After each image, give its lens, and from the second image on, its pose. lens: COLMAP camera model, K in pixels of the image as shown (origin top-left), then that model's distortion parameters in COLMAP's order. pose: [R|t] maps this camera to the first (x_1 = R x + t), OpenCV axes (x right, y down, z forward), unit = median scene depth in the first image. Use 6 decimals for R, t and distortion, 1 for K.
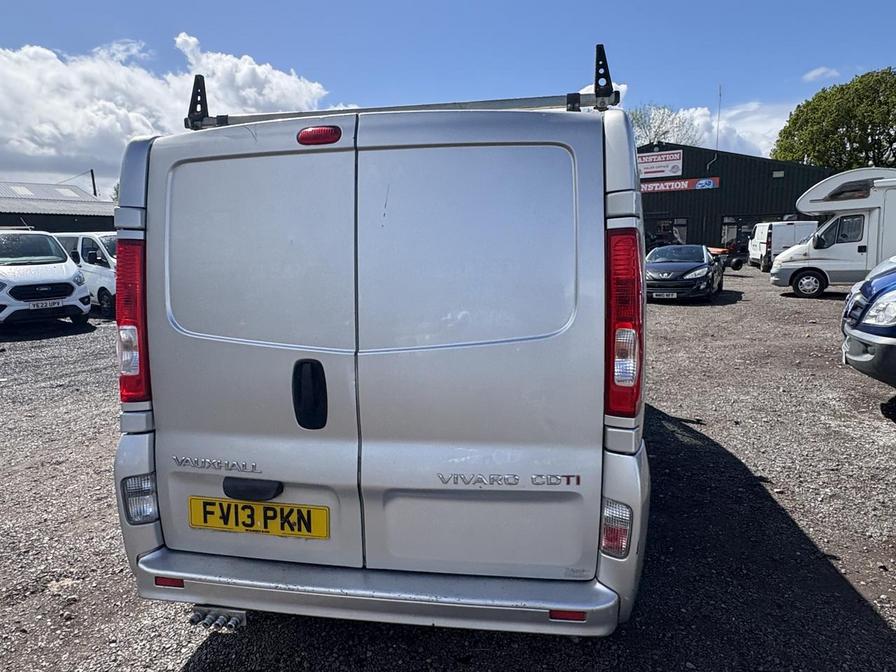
lens RADIAL K [[562.4, 0, 437.0], [0, 562.4, 335.1], [0, 0, 1]] dist [-0.003480, -0.001747]
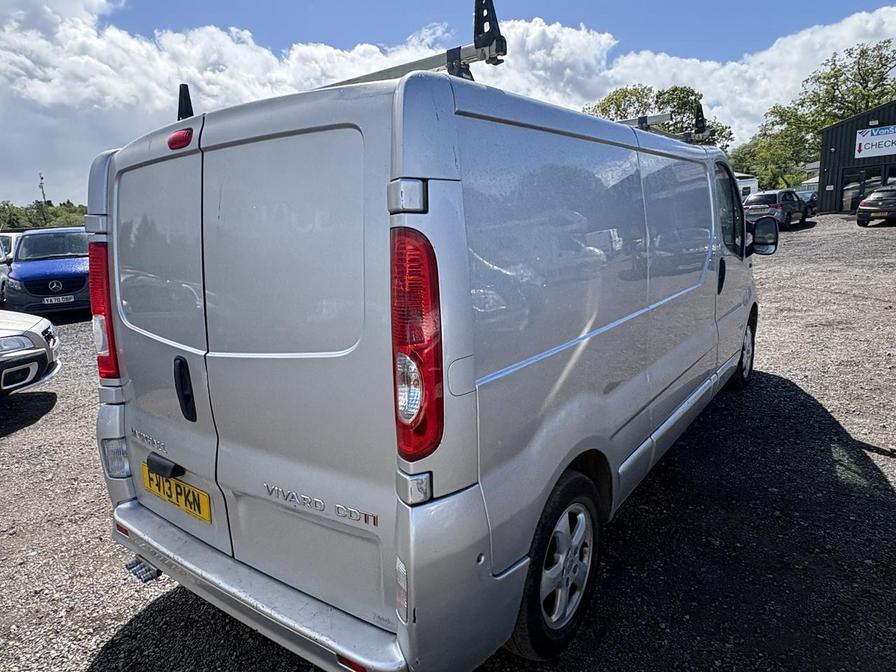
lens RADIAL K [[562.6, 0, 448.0], [0, 562.6, 336.0], [0, 0, 1]] dist [-0.001686, 0.000633]
pose [[0.889243, 0.060701, -0.453390, 0.661261], [-0.029752, 0.996733, 0.075092, -0.084359], [0.456467, -0.053286, 0.888143, 0.274226]]
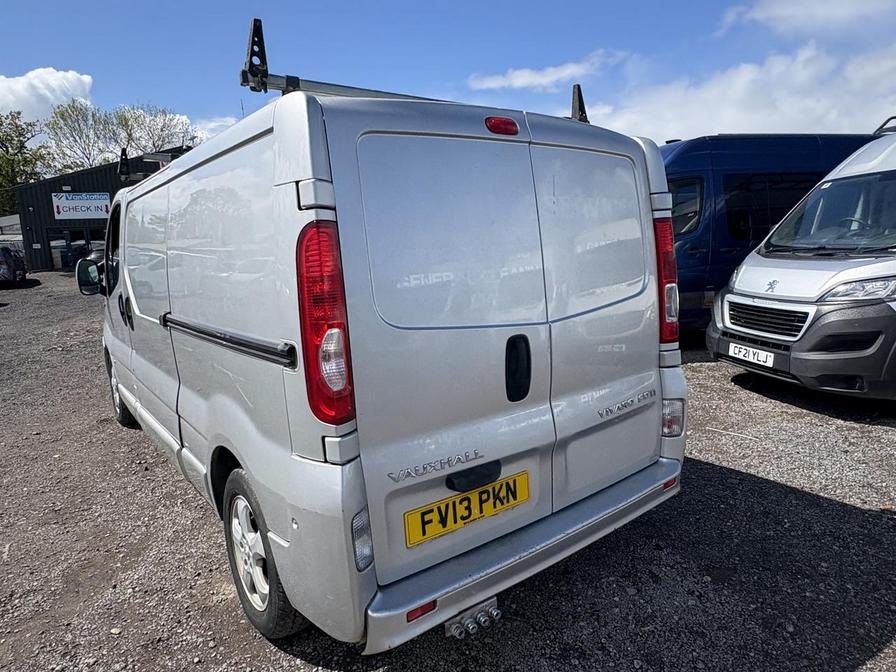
lens RADIAL K [[575.3, 0, 438.5], [0, 575.3, 338.6], [0, 0, 1]] dist [-0.001223, -0.038530]
pose [[0.682950, -0.128566, 0.719062, -1.055626], [0.136388, 0.989522, 0.047384, -0.020755], [-0.717619, 0.065710, 0.693329, 0.331656]]
